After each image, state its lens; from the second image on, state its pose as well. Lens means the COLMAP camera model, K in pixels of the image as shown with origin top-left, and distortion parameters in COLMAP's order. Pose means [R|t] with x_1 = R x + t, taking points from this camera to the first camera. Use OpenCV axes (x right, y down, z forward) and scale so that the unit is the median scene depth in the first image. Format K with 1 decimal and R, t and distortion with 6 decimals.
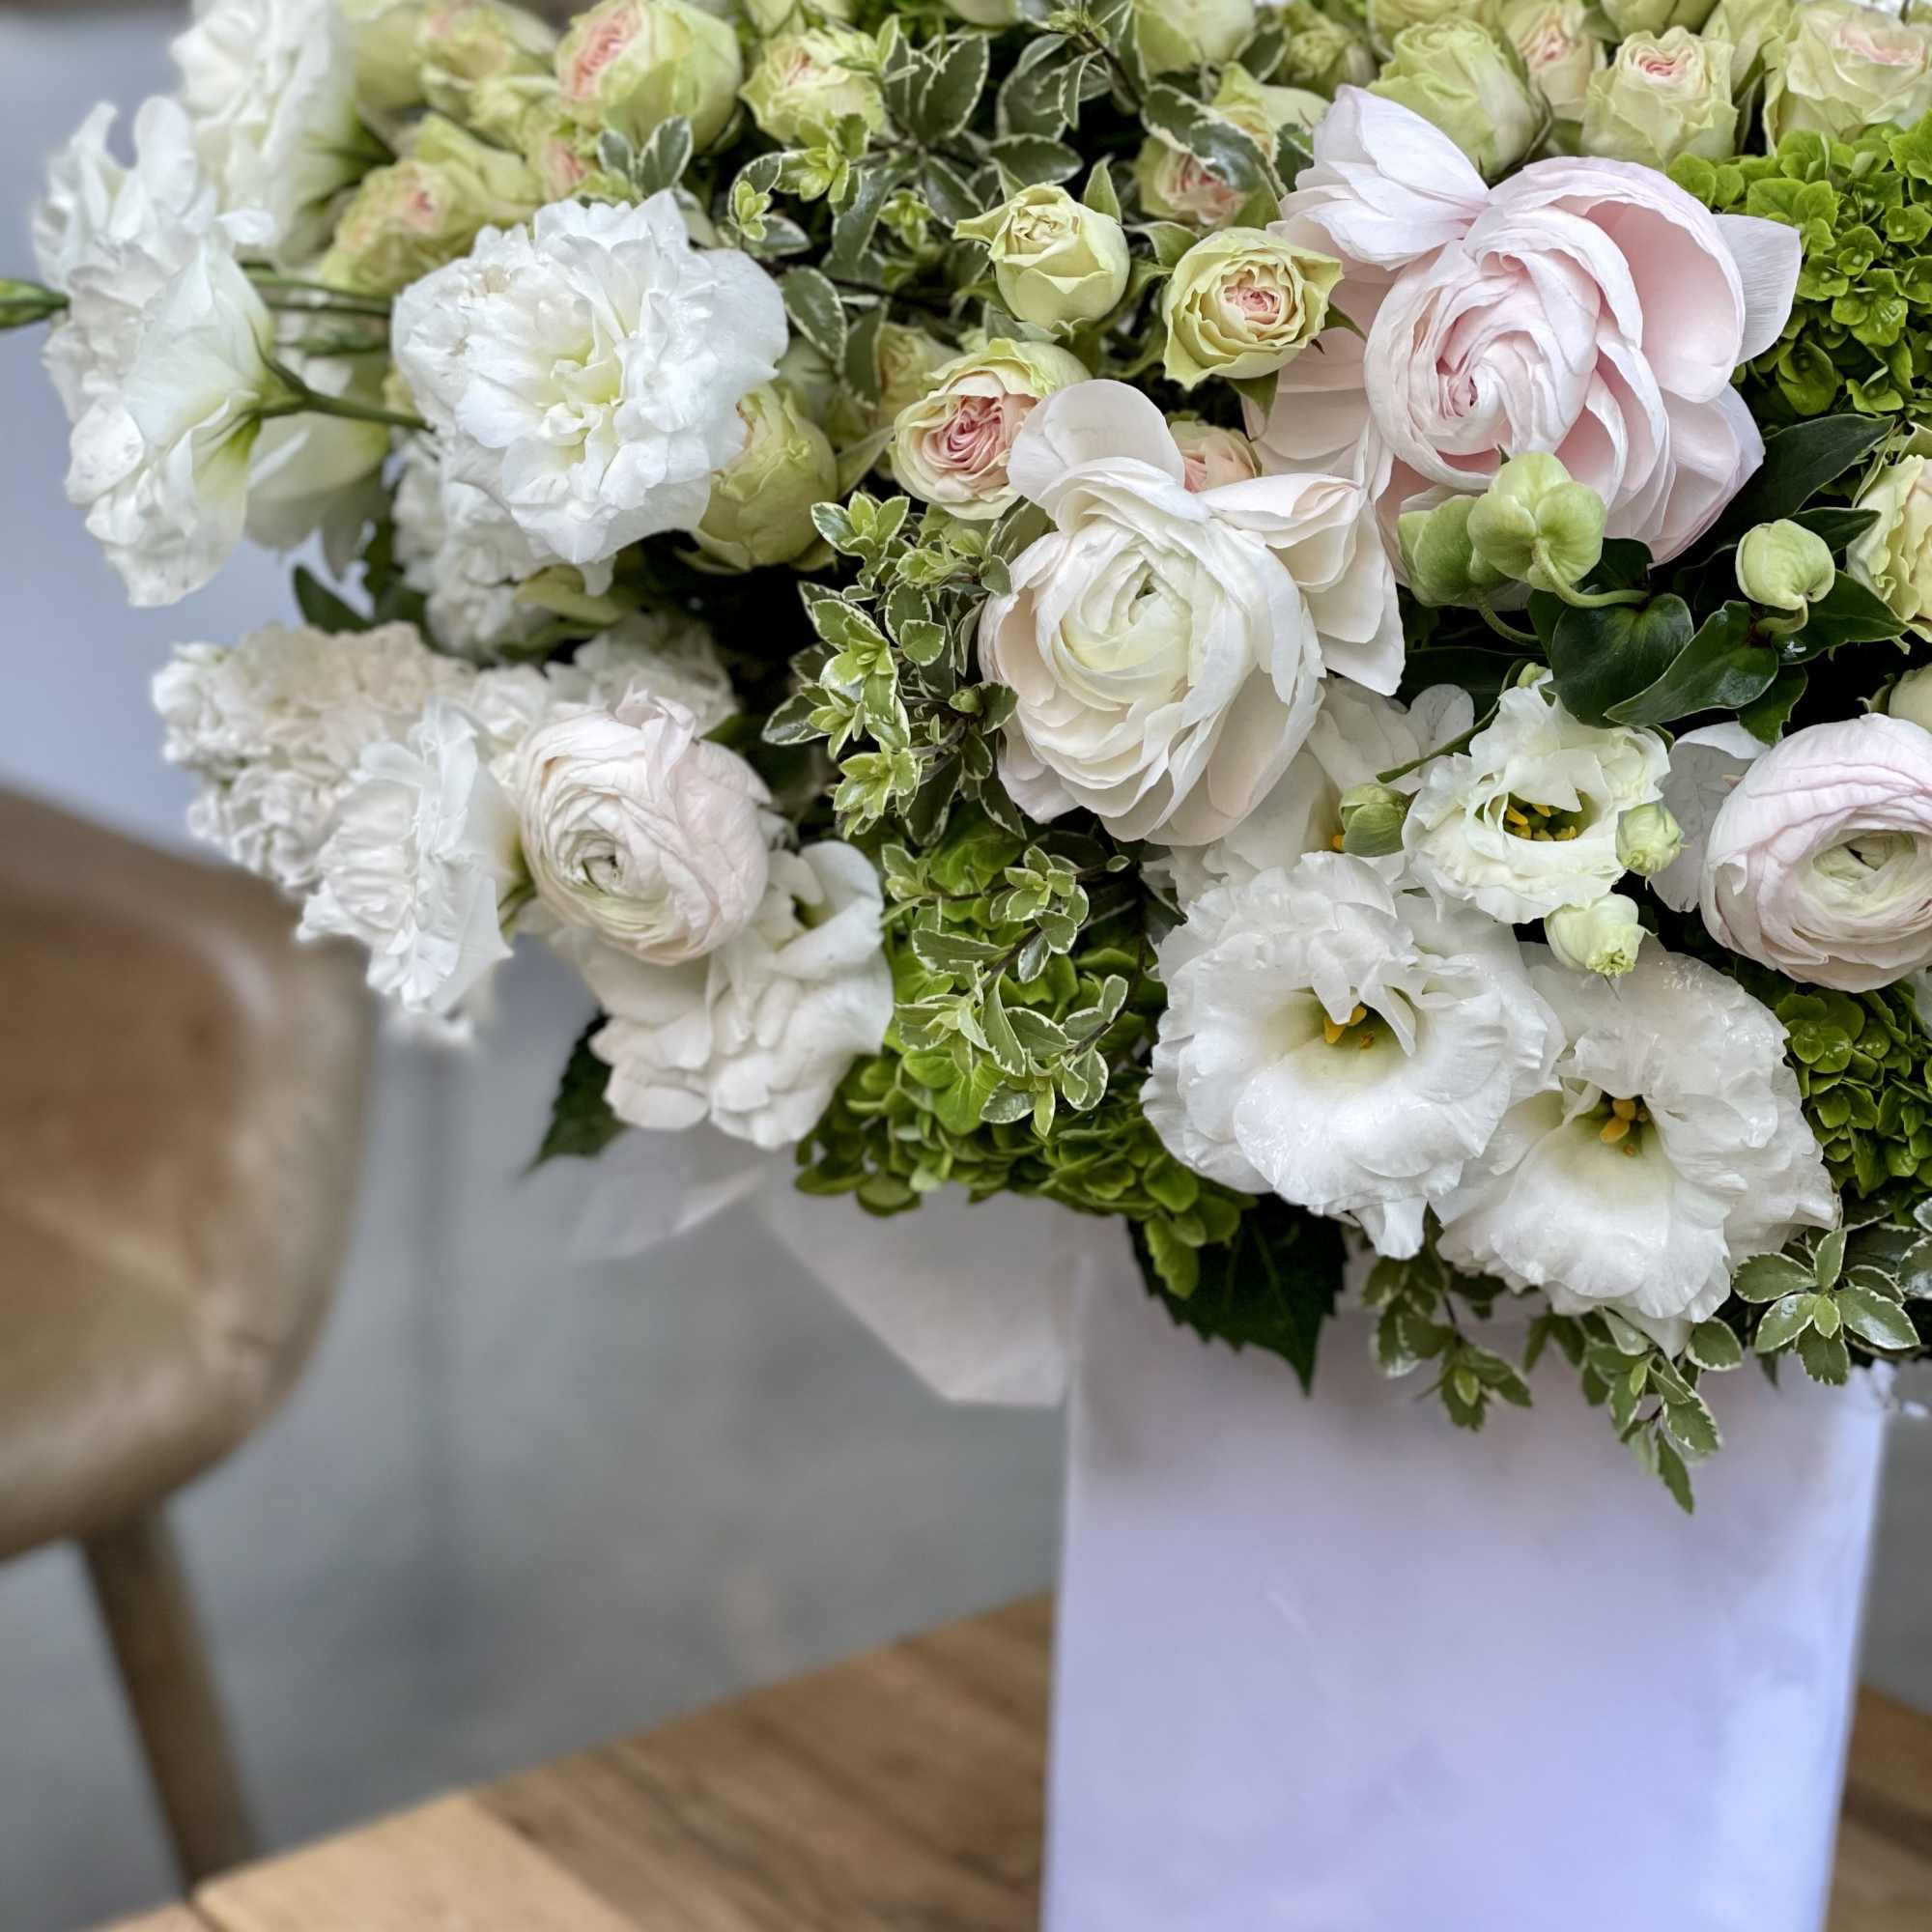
lens RADIAL K [[3893.1, 0, 965.6], [0, 3893.1, 956.4], [0, 0, 1]] dist [0.120783, 0.000000]
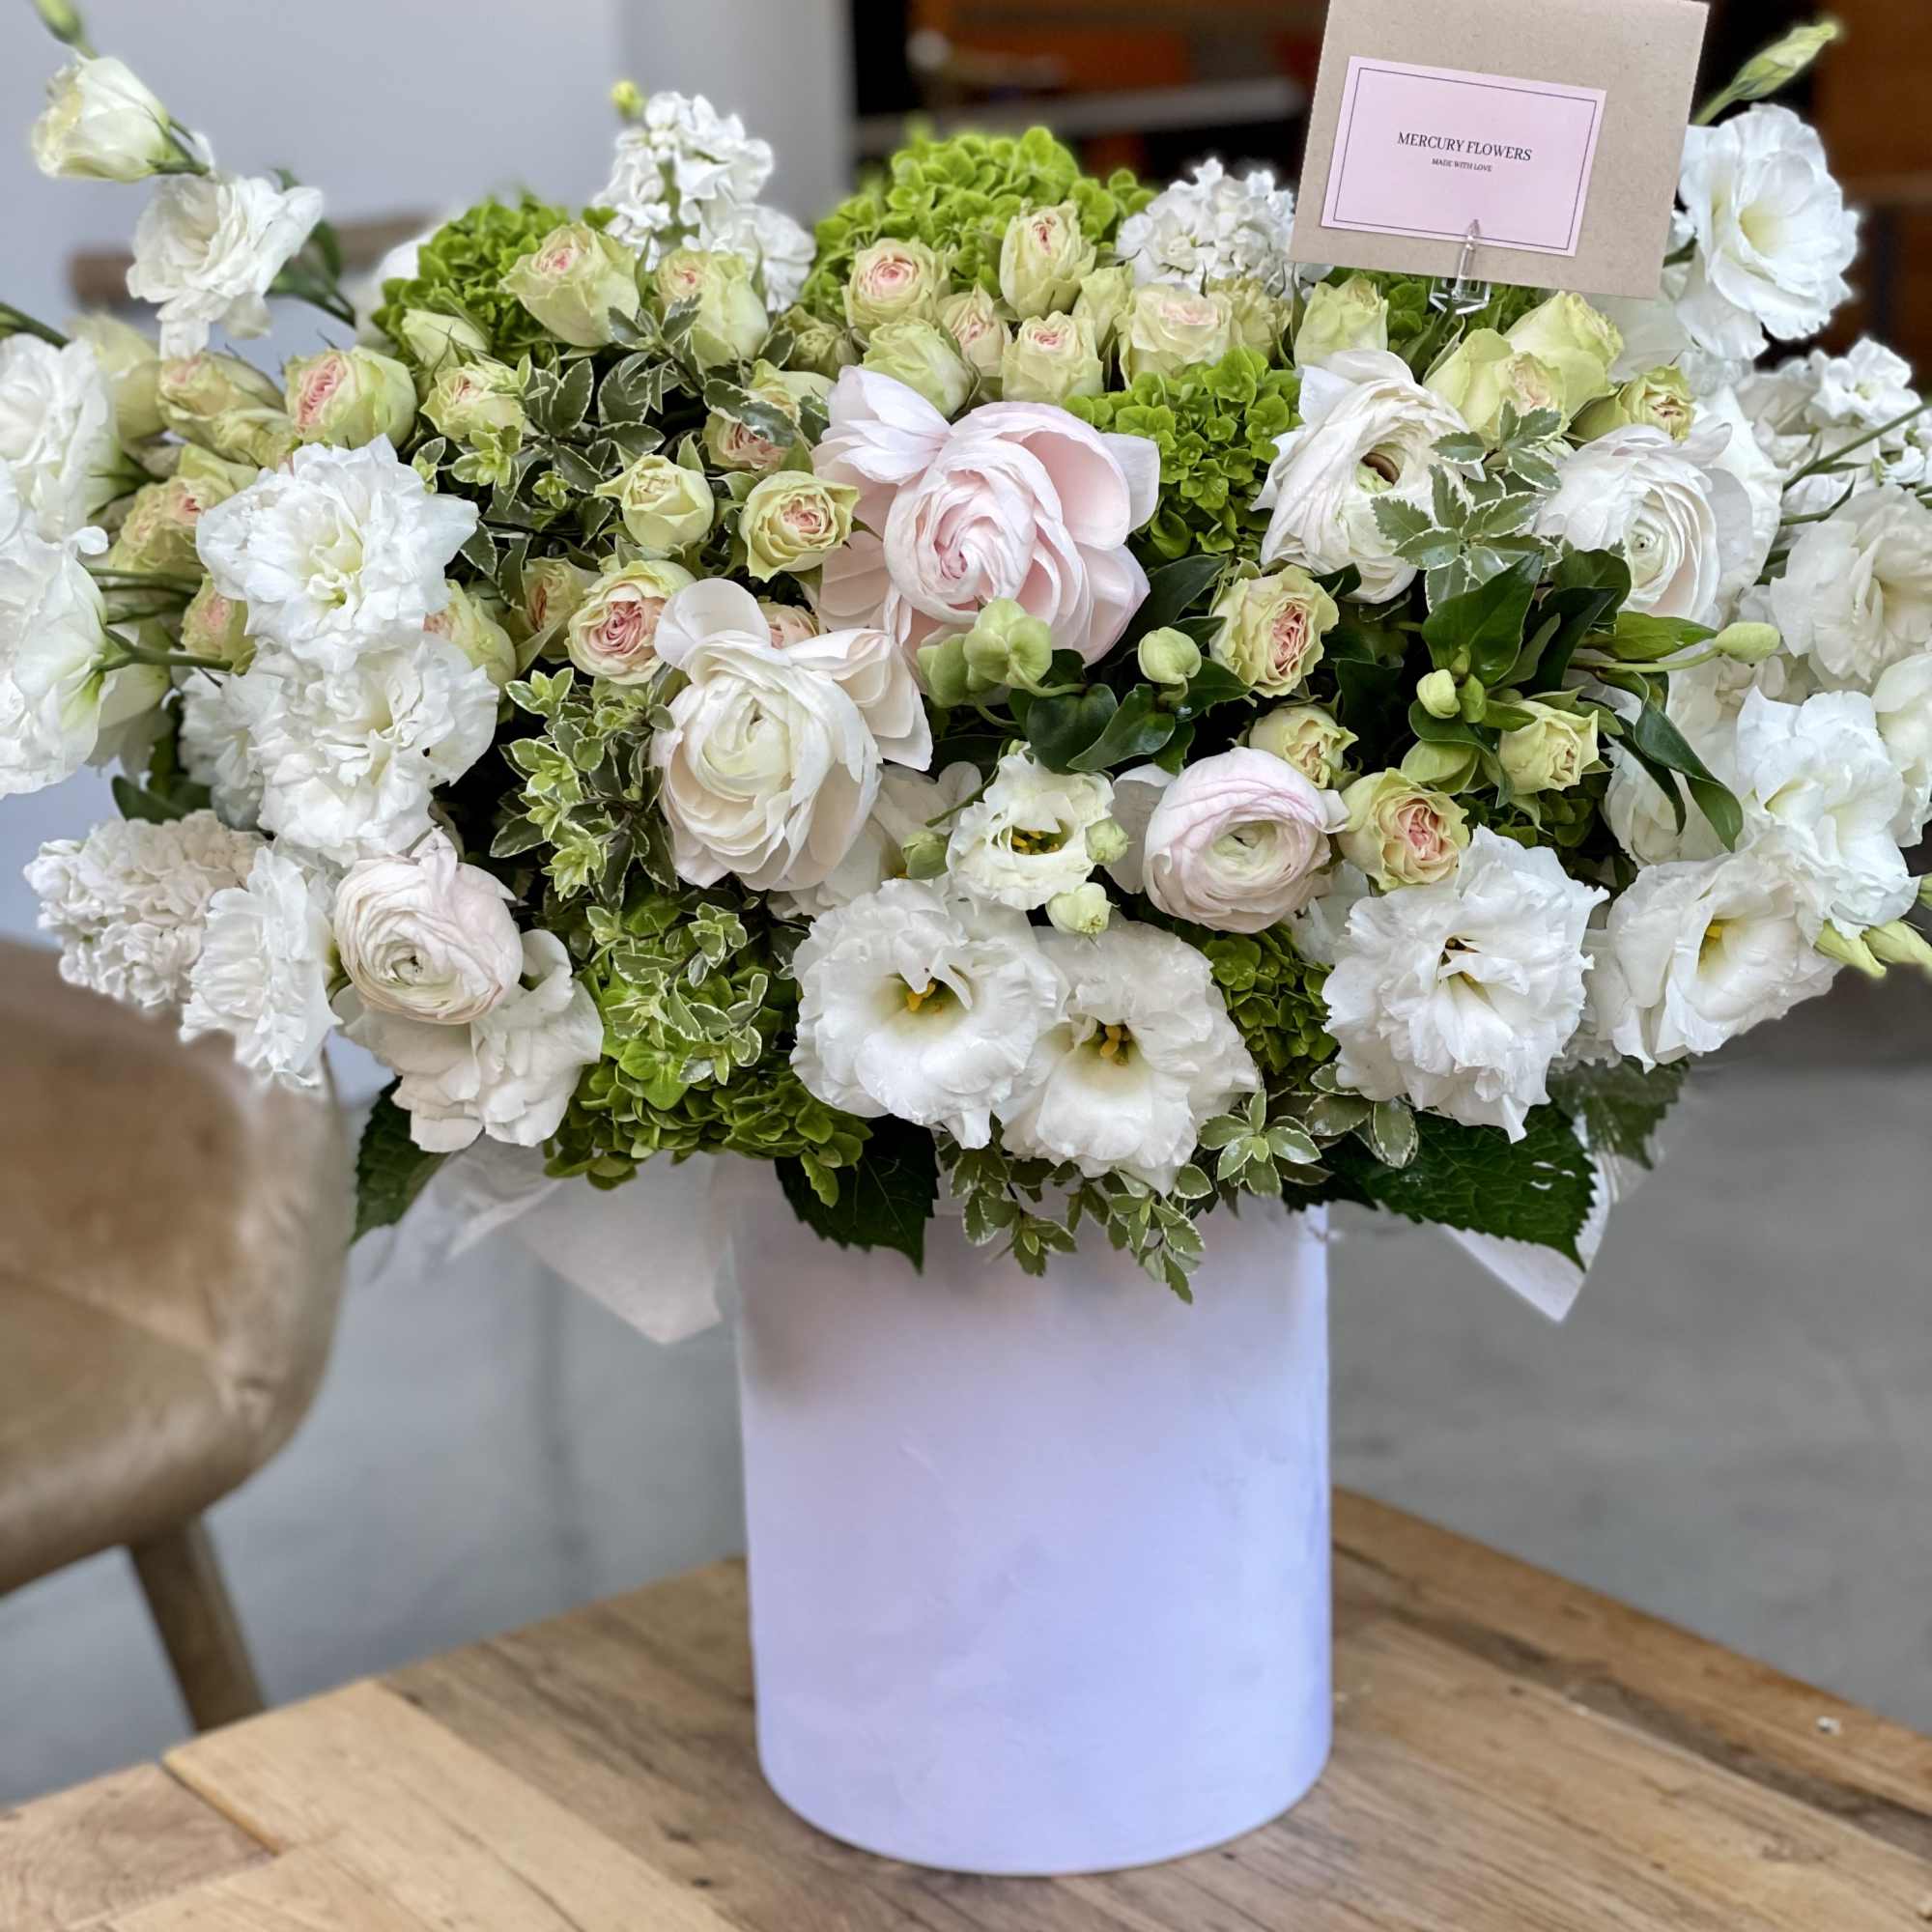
lens RADIAL K [[3893.1, 0, 994.7], [0, 3893.1, 946.9], [0, 0, 1]] dist [0.120783, 0.000000]
pose [[0.983283, -0.115584, 0.140693, -0.080536], [0.122394, 0.991646, -0.040722, 0.062093], [-0.134811, 0.057261, 0.989215, -0.461439]]
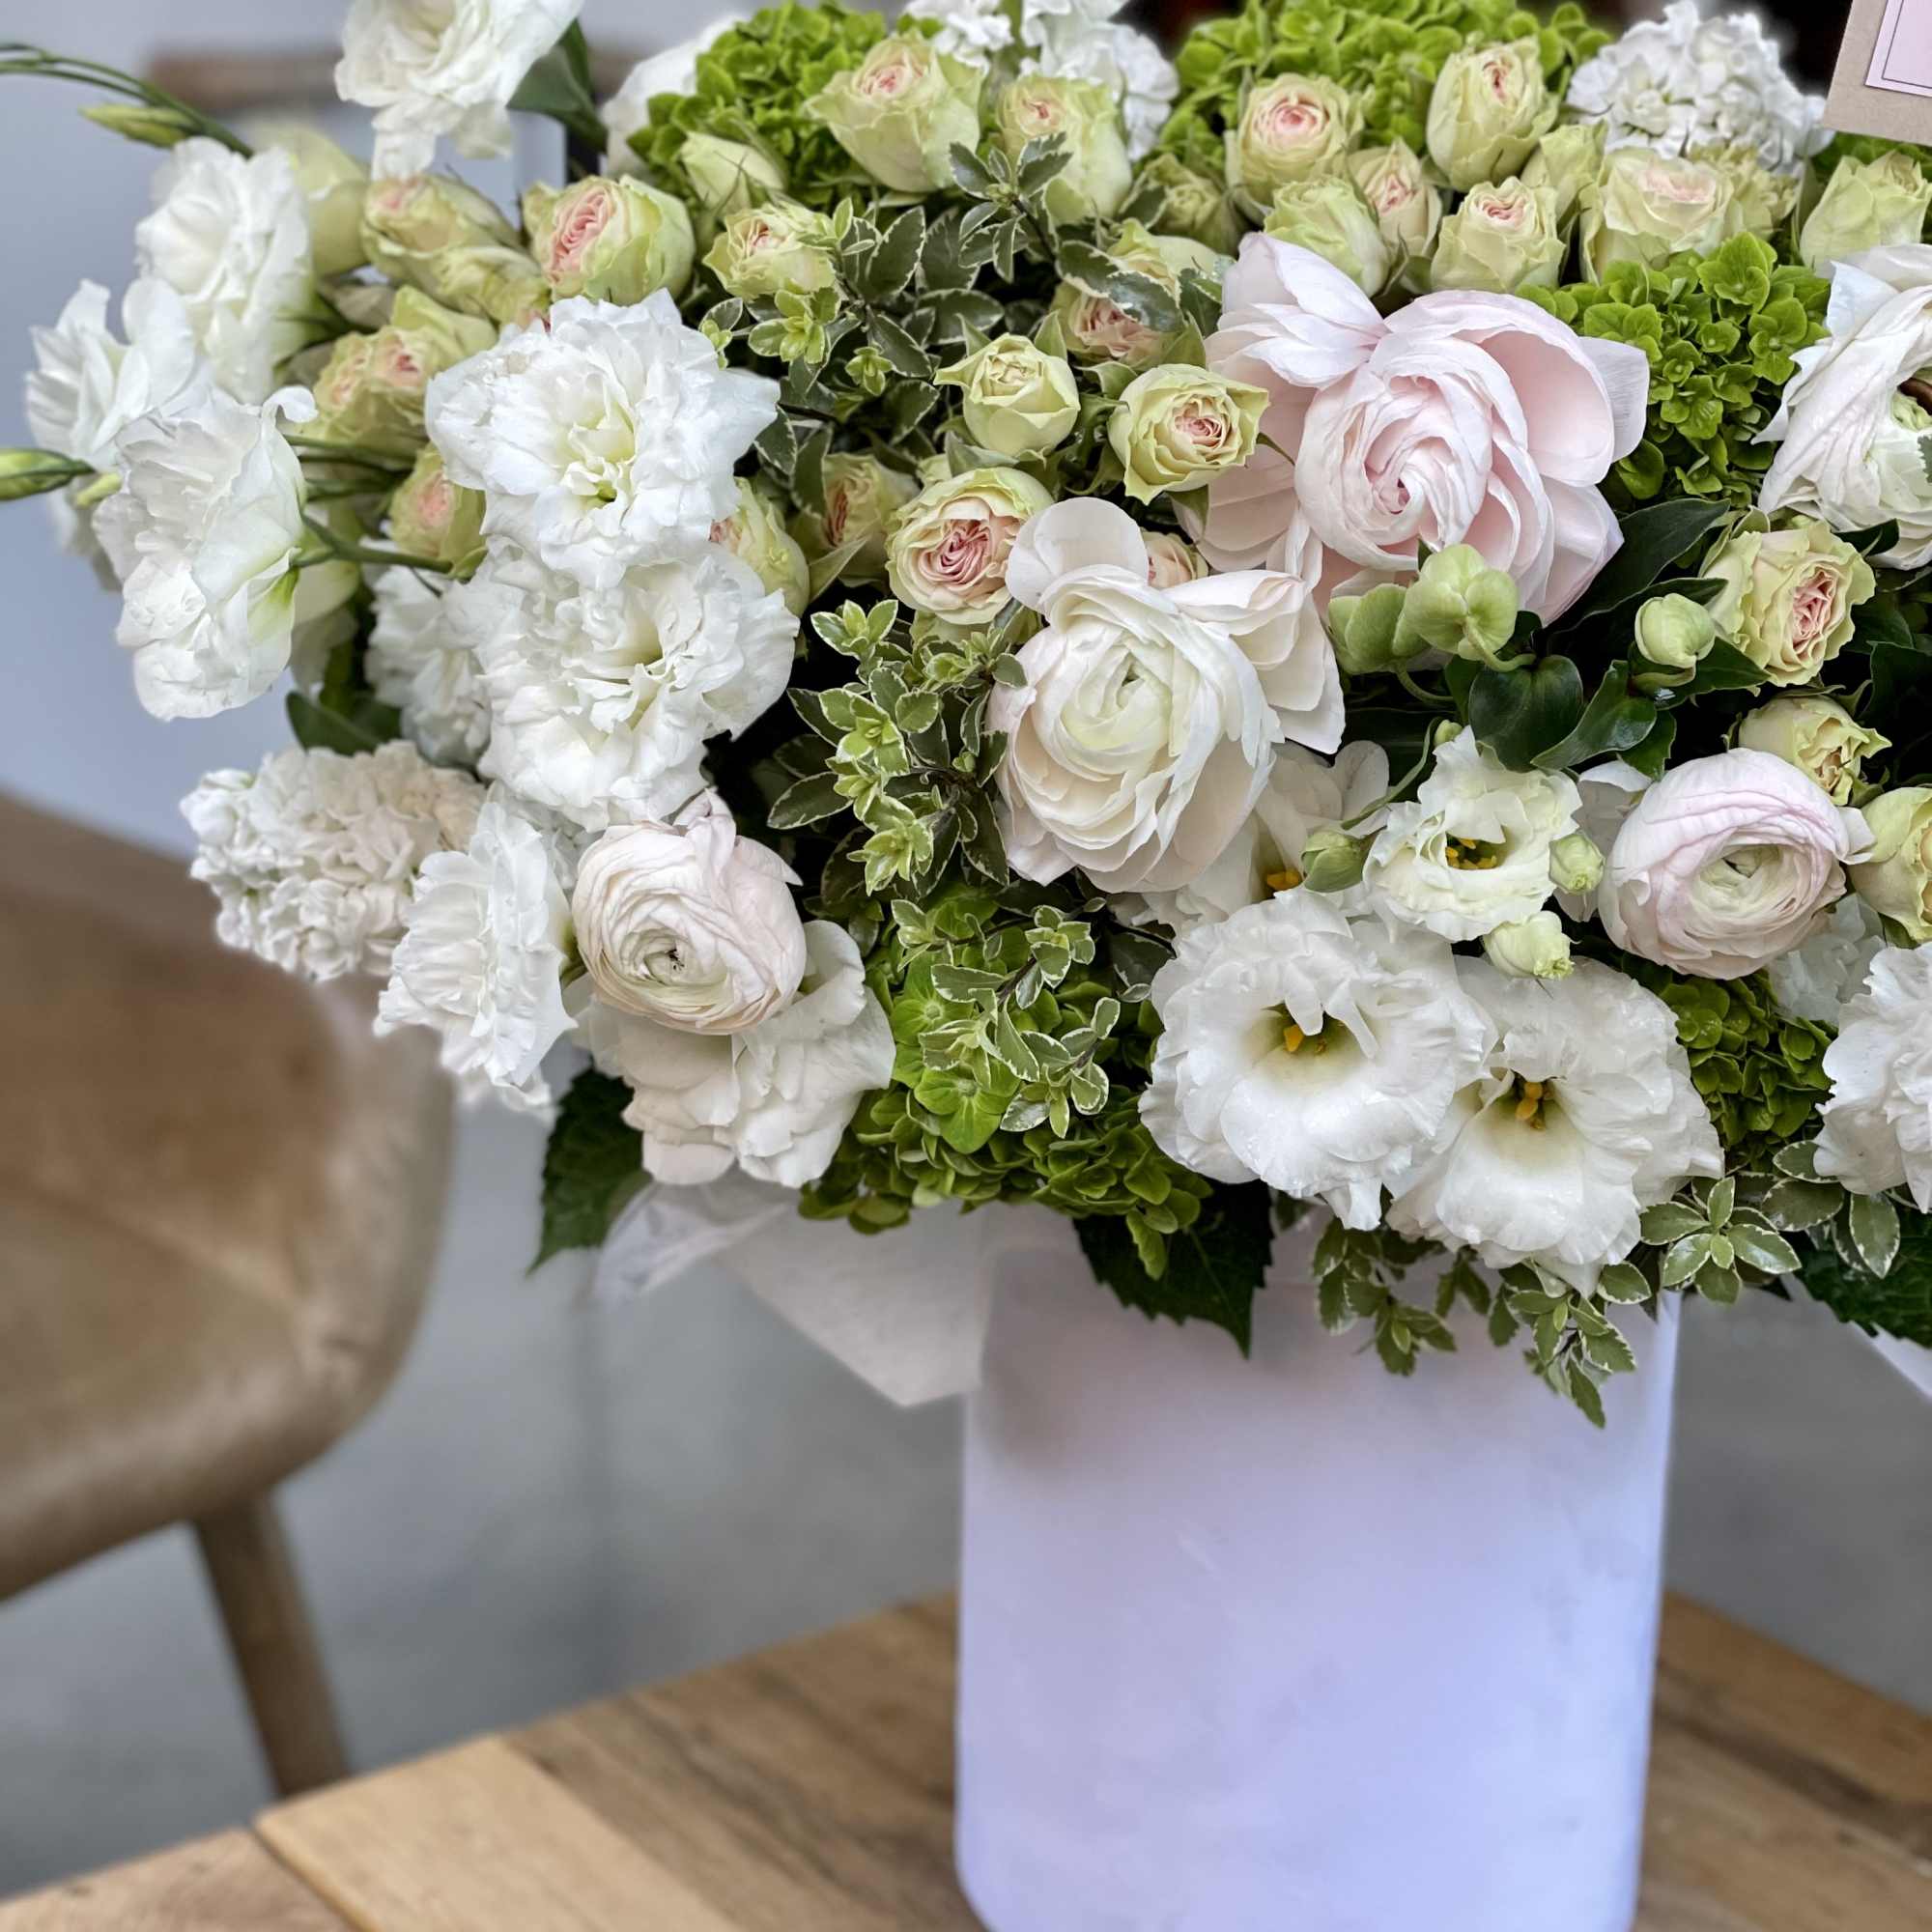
lens RADIAL K [[3893.1, 0, 969.3], [0, 3893.1, 960.3], [0, 0, 1]] dist [0.120783, 0.000000]
pose [[0.988512, -0.066312, 0.135820, -0.160489], [0.067218, 0.997736, -0.002086, -0.009453], [-0.135374, 0.011192, 0.990731, -0.149989]]
